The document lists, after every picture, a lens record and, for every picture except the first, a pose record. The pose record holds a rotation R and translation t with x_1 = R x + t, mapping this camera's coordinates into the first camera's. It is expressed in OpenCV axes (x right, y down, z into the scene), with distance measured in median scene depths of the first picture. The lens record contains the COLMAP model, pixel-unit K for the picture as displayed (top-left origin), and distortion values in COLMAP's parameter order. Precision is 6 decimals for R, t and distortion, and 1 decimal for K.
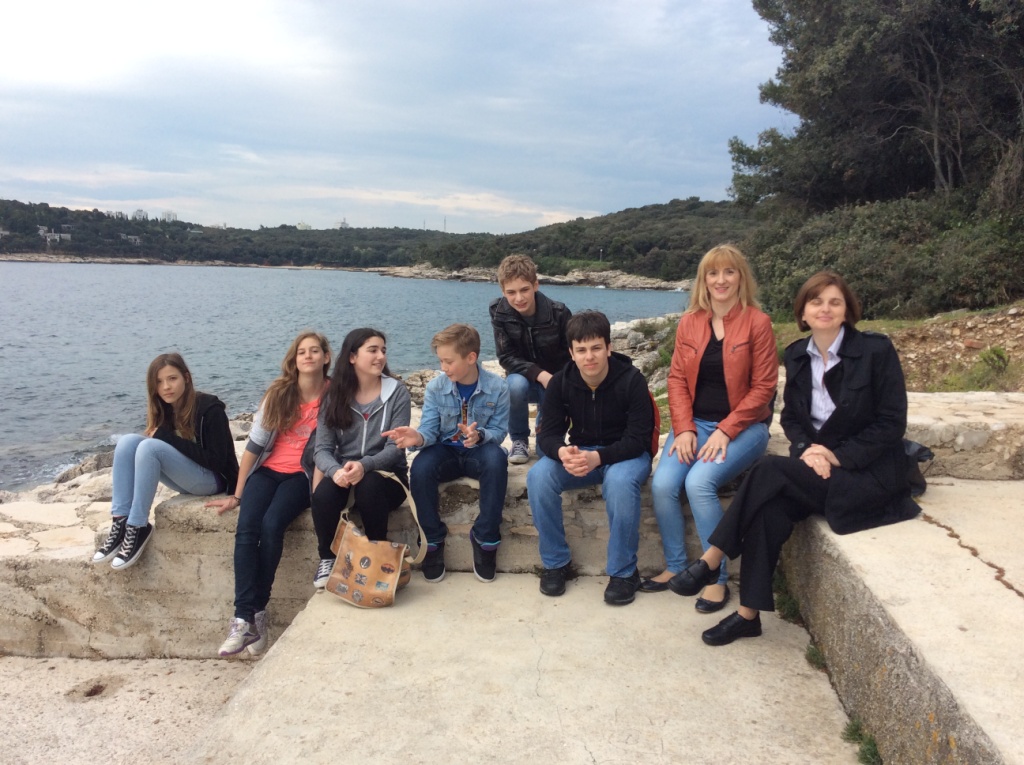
lens RADIAL K [[1016.3, 0, 515.0], [0, 1016.3, 340.0], [0, 0, 1]] dist [0.172726, -0.348508]
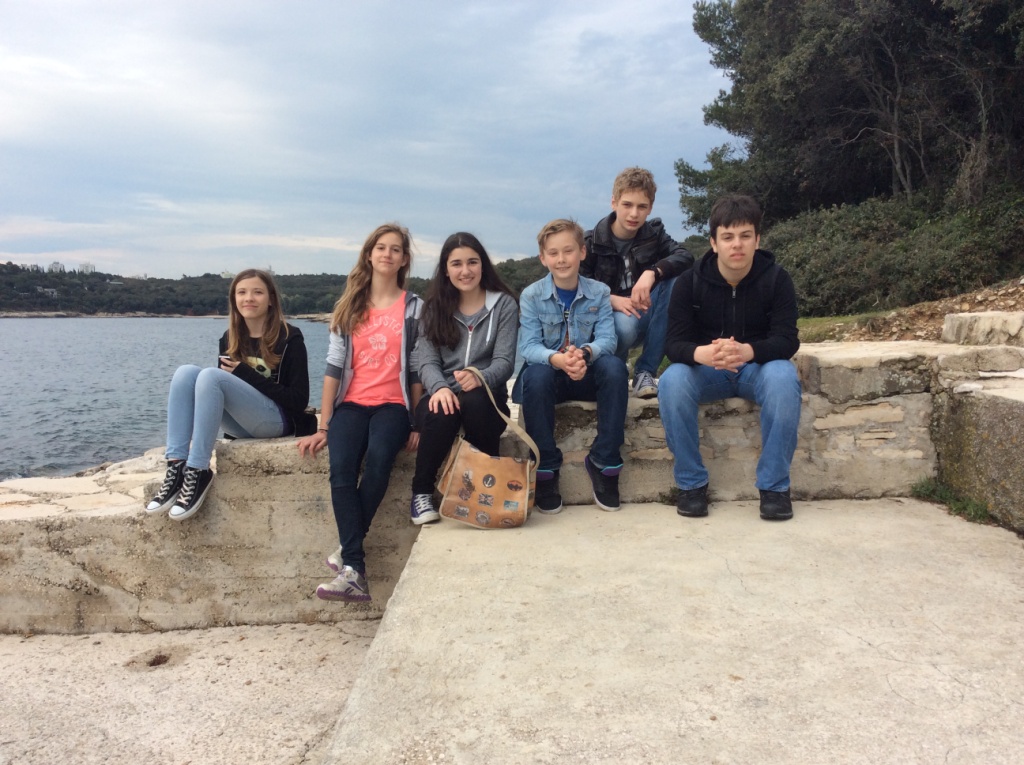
lens RADIAL K [[1016.3, 0, 515.0], [0, 1016.3, 340.0], [0, 0, 1]] dist [0.172726, -0.348508]
pose [[0.996652, -0.031141, 0.075602, -0.159158], [0.034858, 0.998222, -0.048357, 0.119620], [-0.073961, 0.050831, 0.995965, 0.116550]]
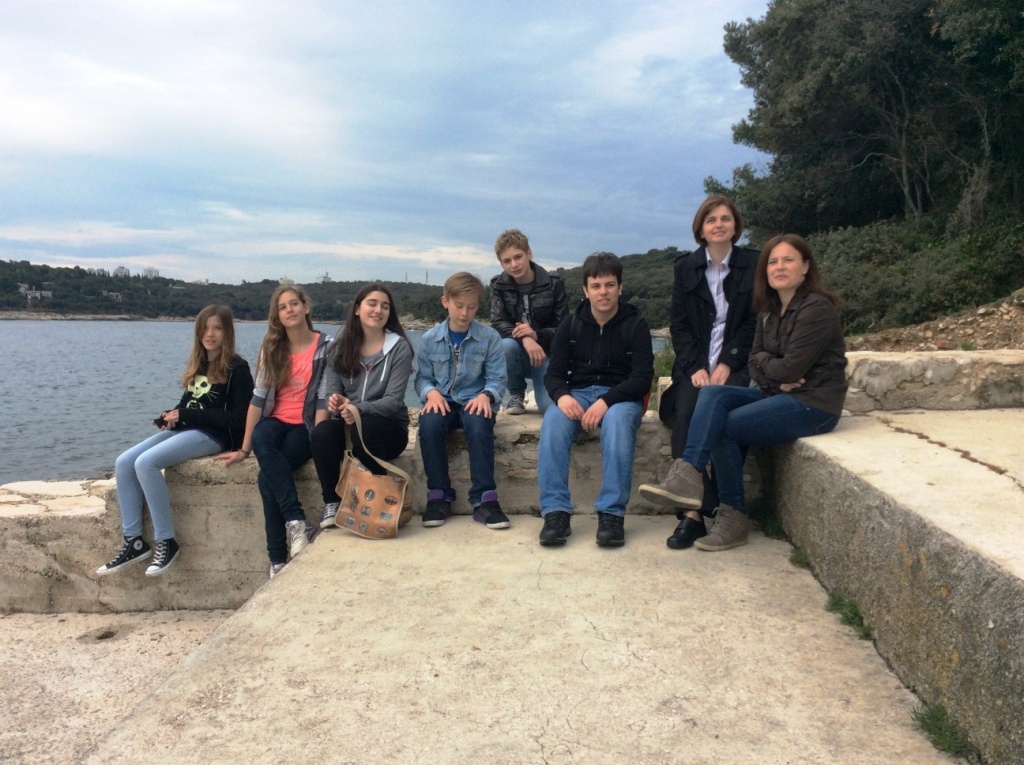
lens RADIAL K [[1016.2, 0, 518.0], [0, 1016.2, 342.9], [0, 0, 1]] dist [0.157074, -0.278967]
pose [[0.999640, -0.016904, 0.020848, -0.012418], [0.017981, 0.998453, -0.052607, 0.101861], [-0.019927, 0.052963, 0.998398, -0.047653]]
